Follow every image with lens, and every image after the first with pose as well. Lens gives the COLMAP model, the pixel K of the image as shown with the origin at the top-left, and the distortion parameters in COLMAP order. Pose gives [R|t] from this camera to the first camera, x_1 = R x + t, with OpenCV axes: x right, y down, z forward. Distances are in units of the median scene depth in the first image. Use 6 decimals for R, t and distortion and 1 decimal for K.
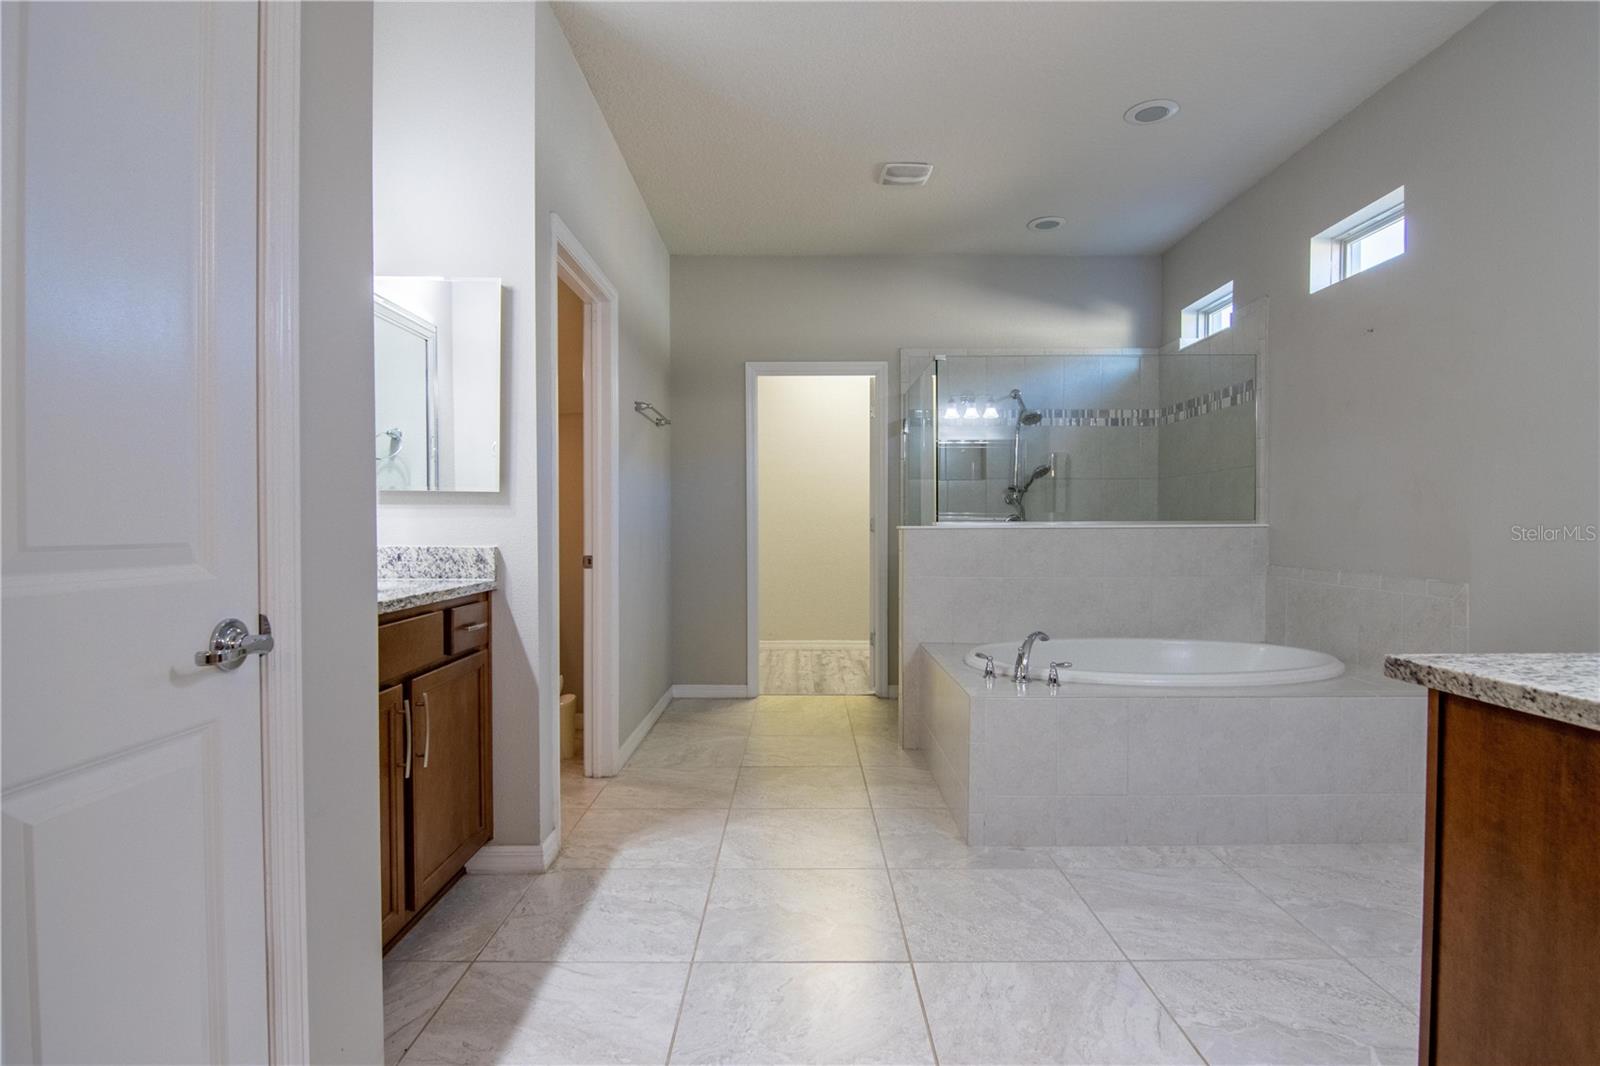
lens RADIAL K [[822.3, 0, 800.0], [0, 822.3, 533.0], [0, 0, 1]] dist [-0.004128, -0.000191]
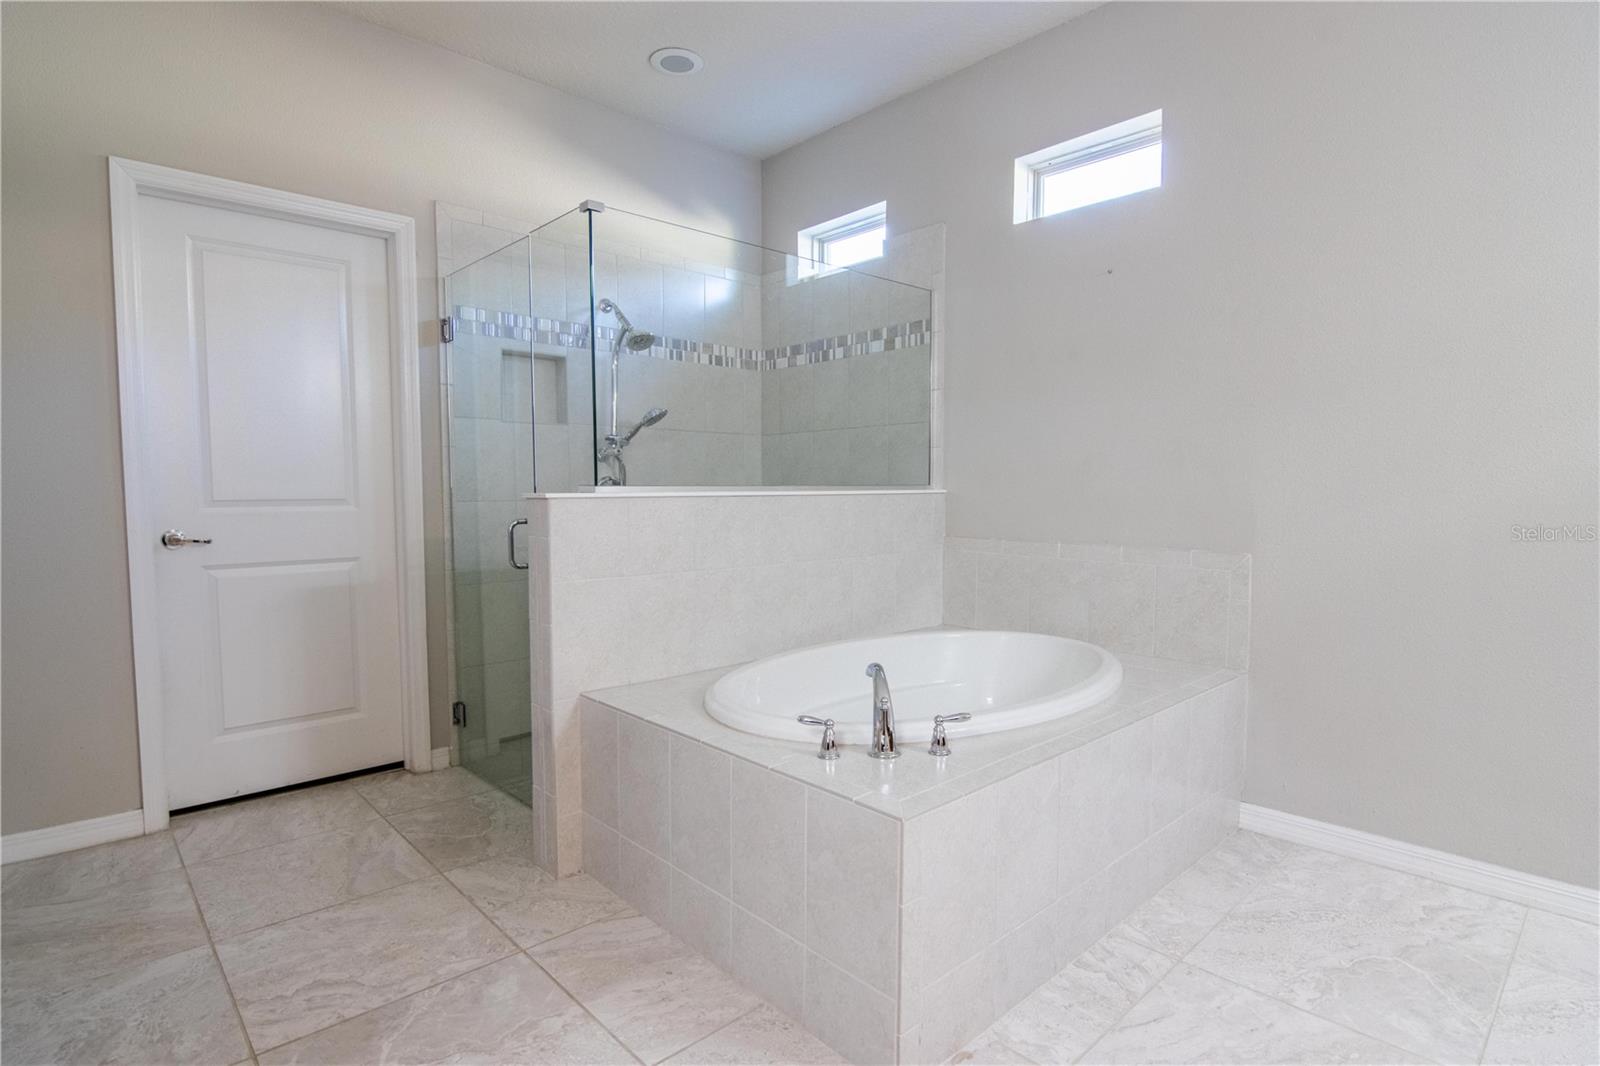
lens RADIAL K [[819.3, 0, 812.0], [0, 819.3, 539.4], [0, 0, 1]] dist [-0.004050, -0.014523]
pose [[0.727788, -0.040438, 0.684609, -0.111328], [0.007406, 0.998665, 0.051115, -0.003443], [-0.685762, -0.032131, 0.727116, 0.405371]]
